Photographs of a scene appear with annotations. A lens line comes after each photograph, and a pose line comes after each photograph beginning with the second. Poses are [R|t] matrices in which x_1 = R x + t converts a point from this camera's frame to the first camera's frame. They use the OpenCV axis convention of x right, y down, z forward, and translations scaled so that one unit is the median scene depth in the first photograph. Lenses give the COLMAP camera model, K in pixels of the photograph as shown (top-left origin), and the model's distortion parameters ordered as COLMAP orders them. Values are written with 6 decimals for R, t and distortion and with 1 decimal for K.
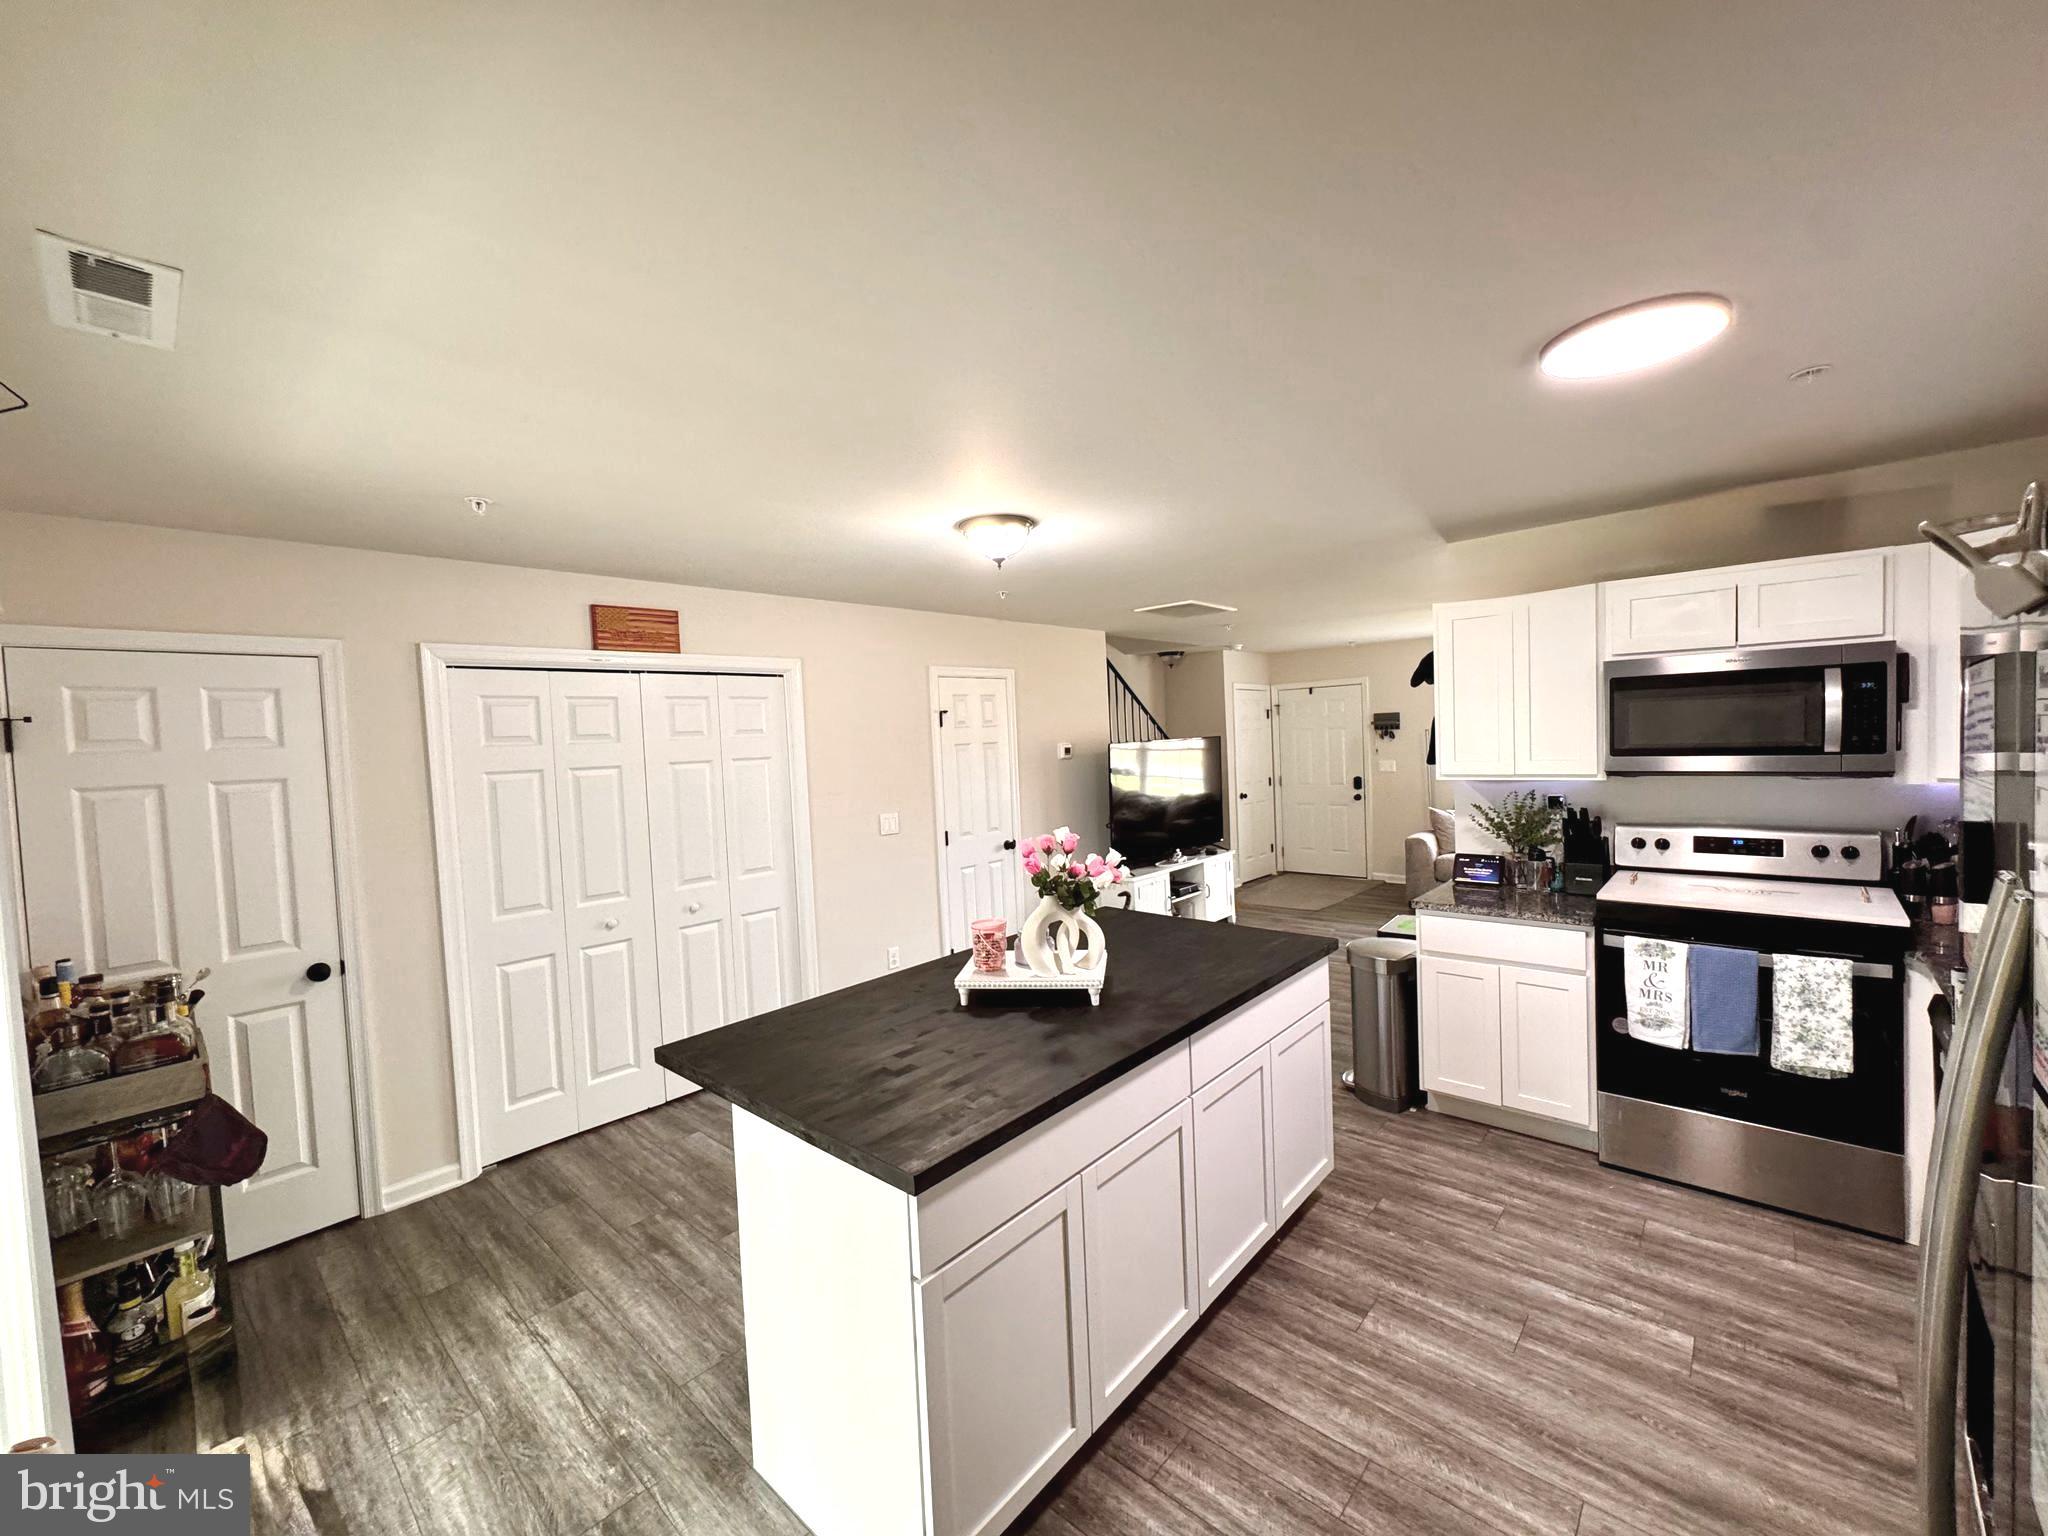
lens RADIAL K [[821.0, 0, 1023.6], [0, 821.0, 768.0], [0, 0, 1]] dist [-0.004676, 0.000022]
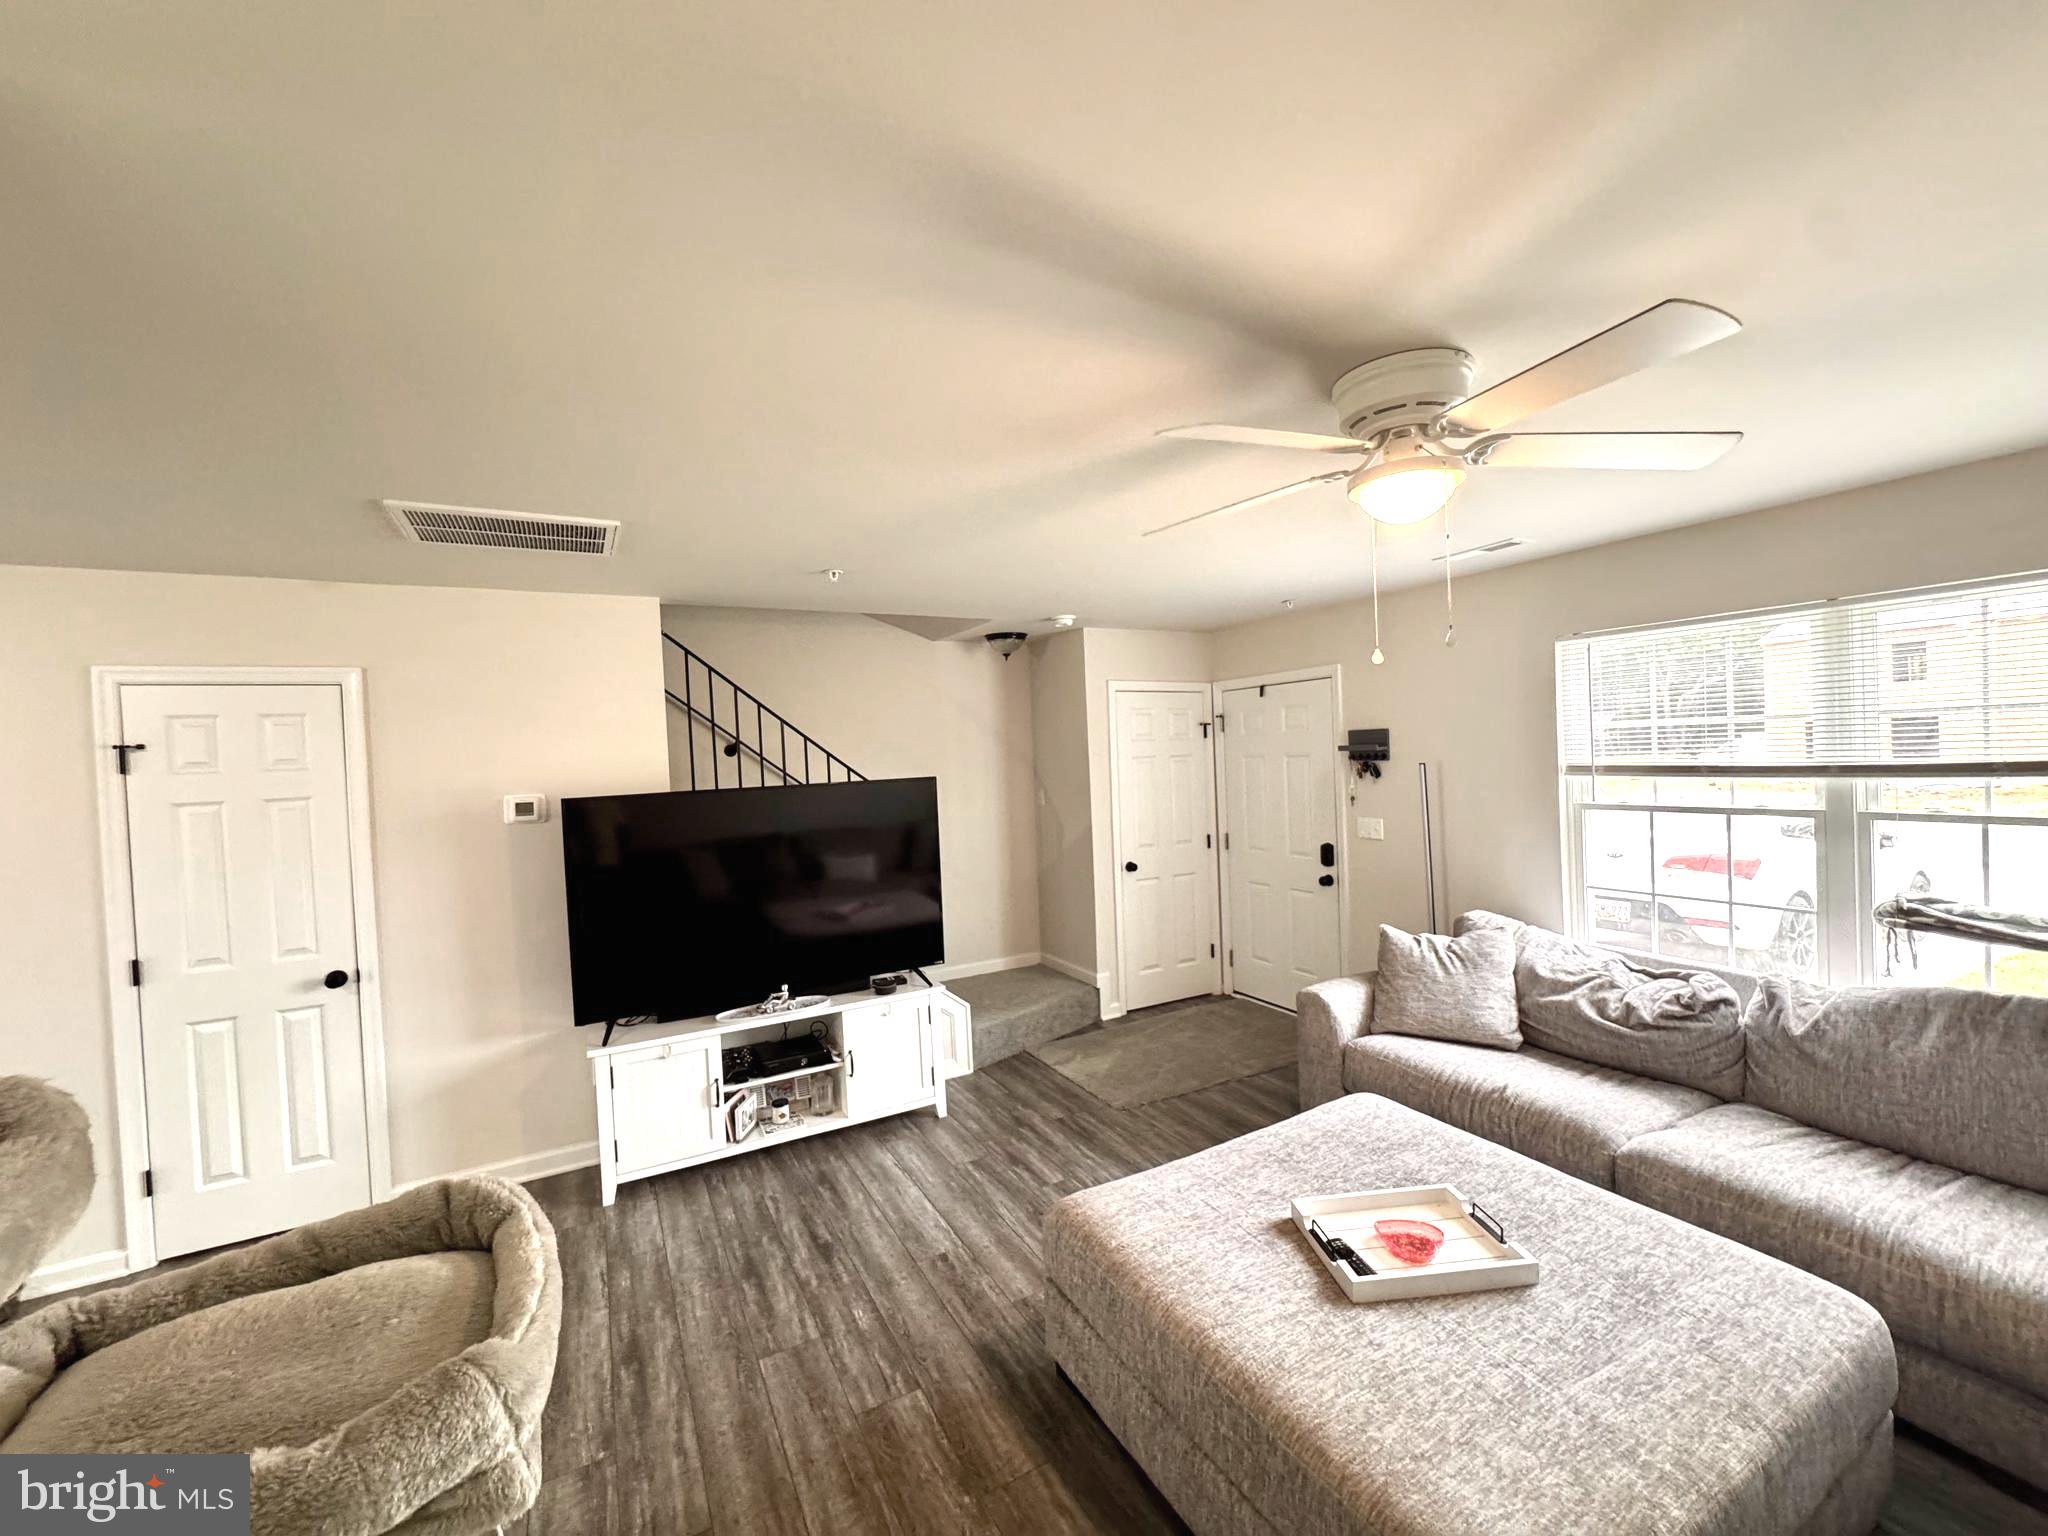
lens RADIAL K [[821.0, 0, 1017.2], [0, 821.0, 768.8], [0, 0, 1]] dist [-0.004676, 0.000022]
pose [[0.941386, 0.011760, -0.337126, 0.404863], [-0.013100, 0.999913, -0.001699, -0.037265], [0.337077, 0.006016, 0.941458, 0.414323]]
